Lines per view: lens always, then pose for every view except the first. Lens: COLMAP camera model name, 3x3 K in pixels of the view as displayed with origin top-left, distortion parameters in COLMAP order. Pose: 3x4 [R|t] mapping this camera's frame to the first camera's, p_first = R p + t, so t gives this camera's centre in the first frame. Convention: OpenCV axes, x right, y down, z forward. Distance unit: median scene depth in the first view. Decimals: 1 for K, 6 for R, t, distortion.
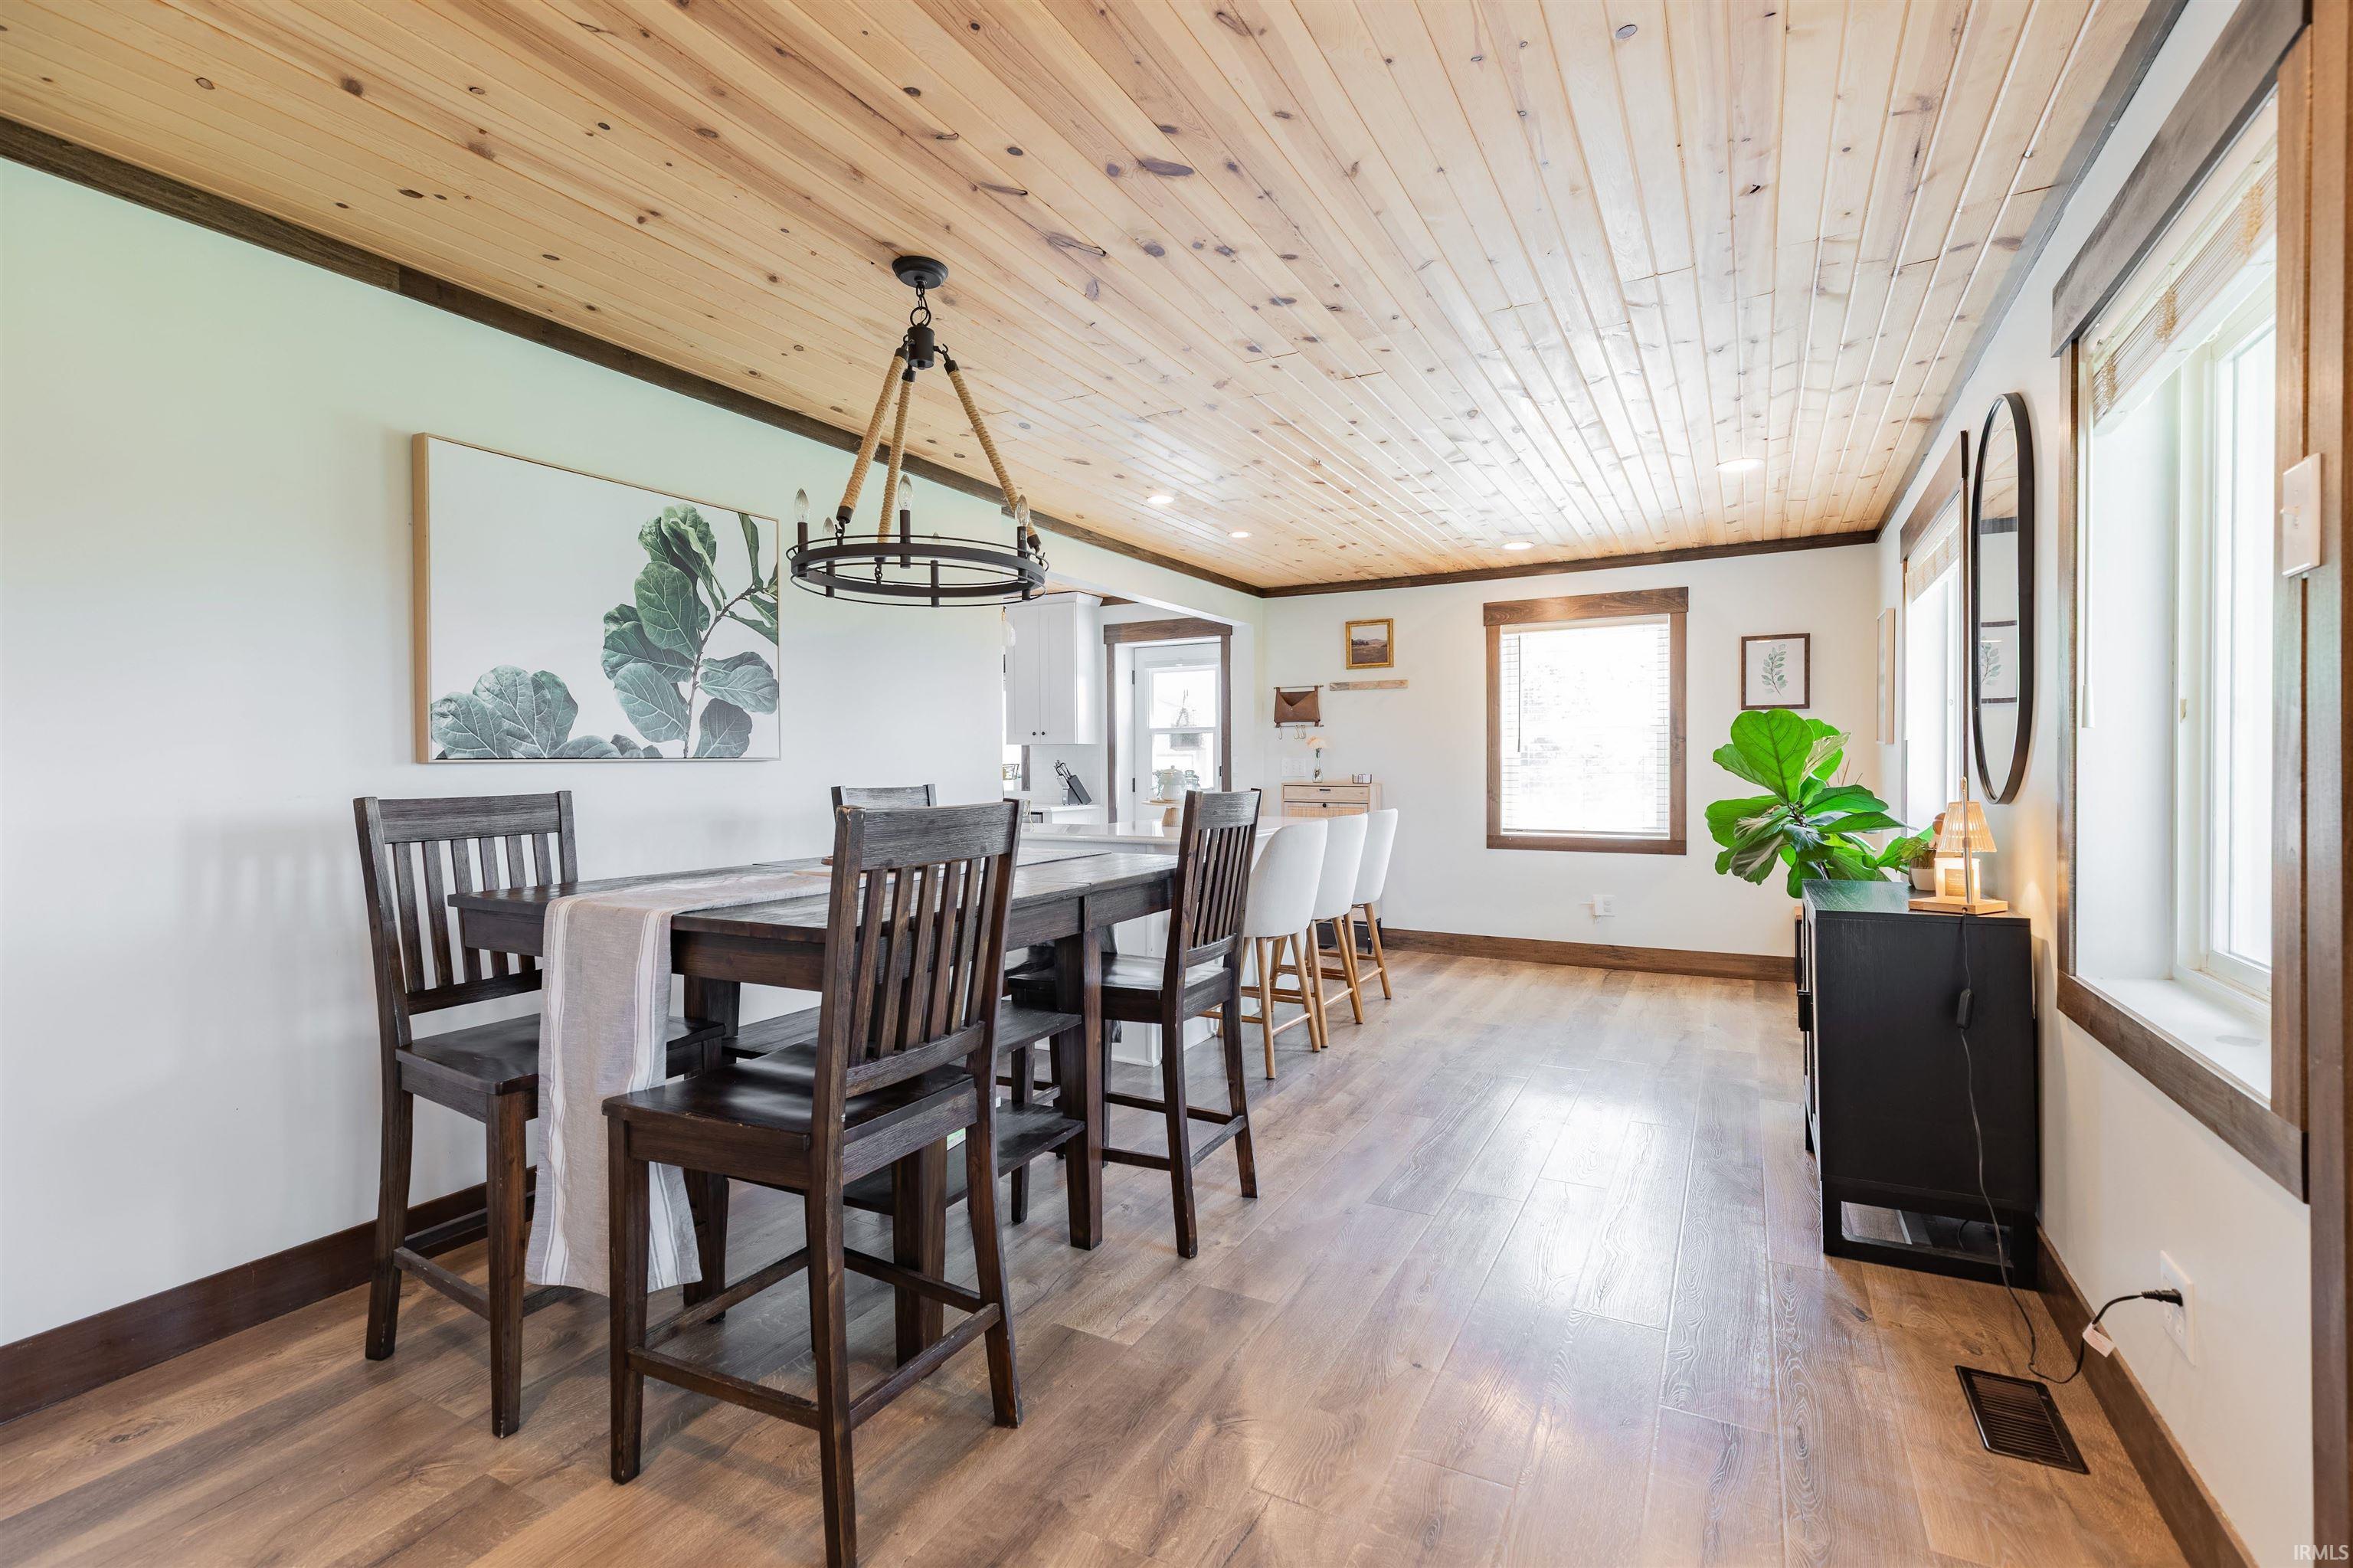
lens RADIAL K [[1102.3, 0, 1180.5], [0, 1102.3, 776.0], [0, 0, 1]] dist [-0.001400, -0.000801]
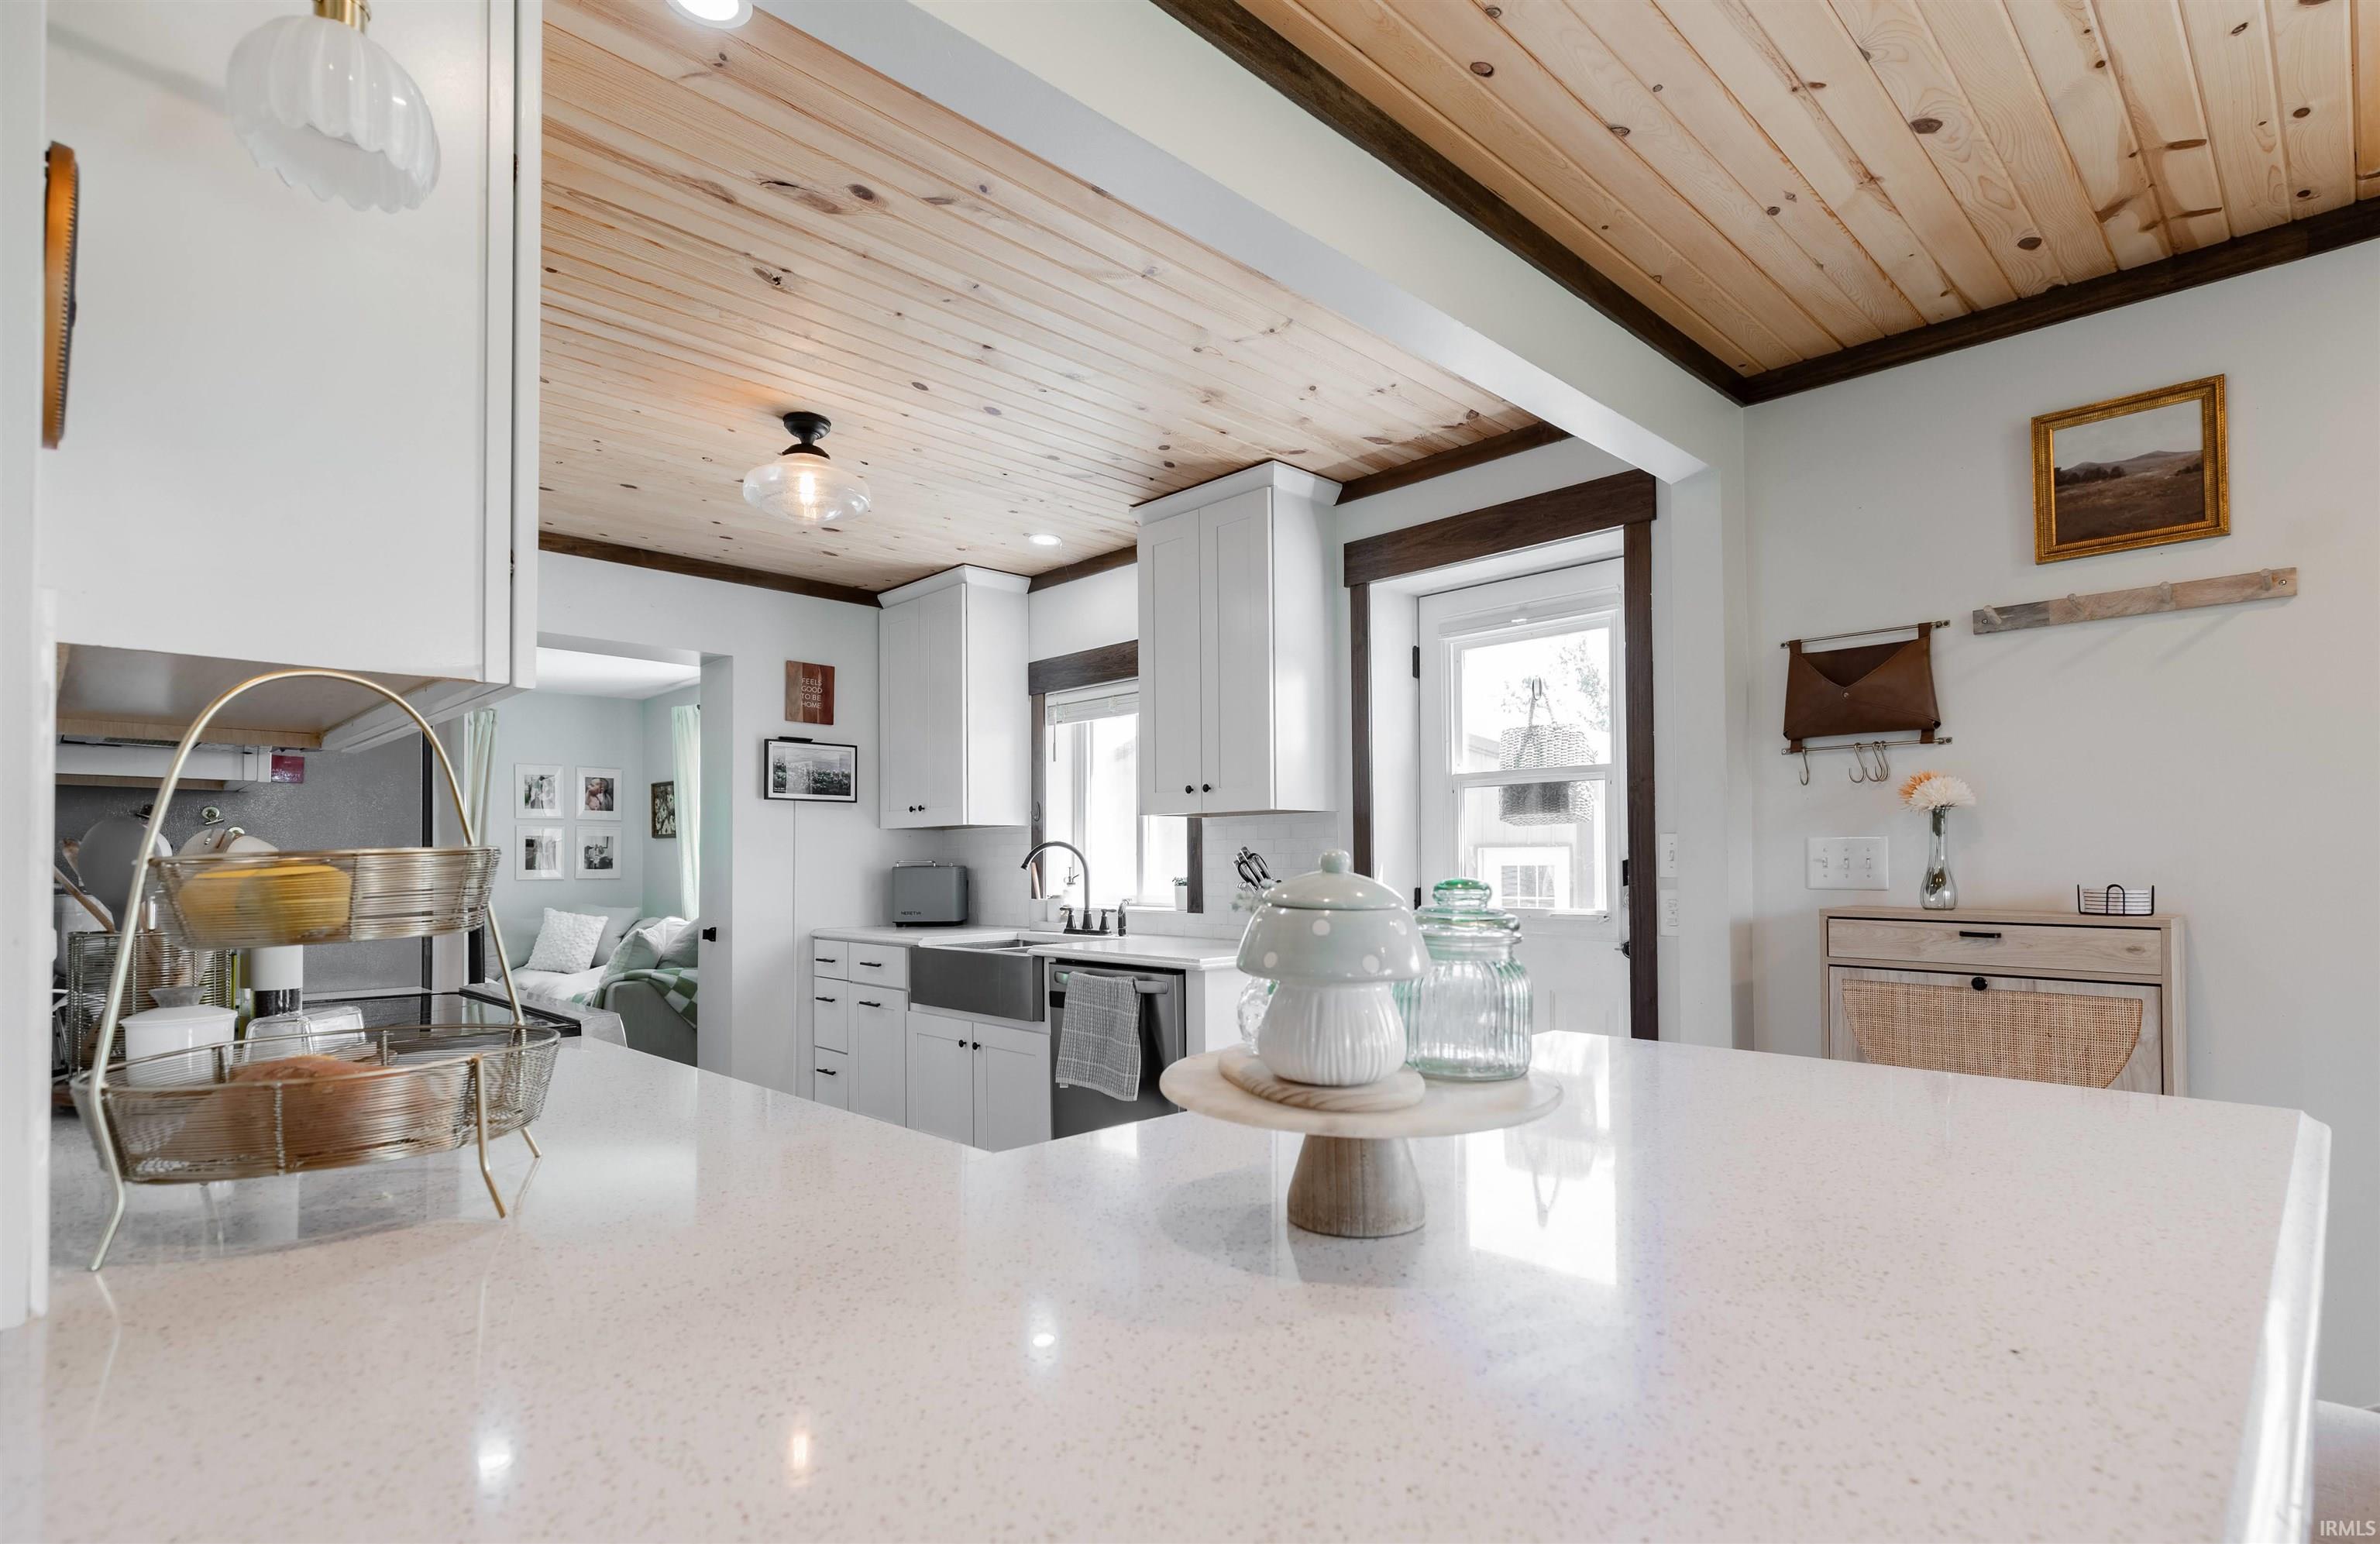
lens RADIAL K [[1160.9, 0, 1211.8], [0, 1160.9, 832.3], [0, 0, 1]] dist [0.002253, 0.000745]
pose [[0.957566, -0.010796, -0.288010, 0.014484], [0.002714, 0.999592, -0.028446, -0.007774], [0.288200, 0.026457, 0.957205, 0.589650]]
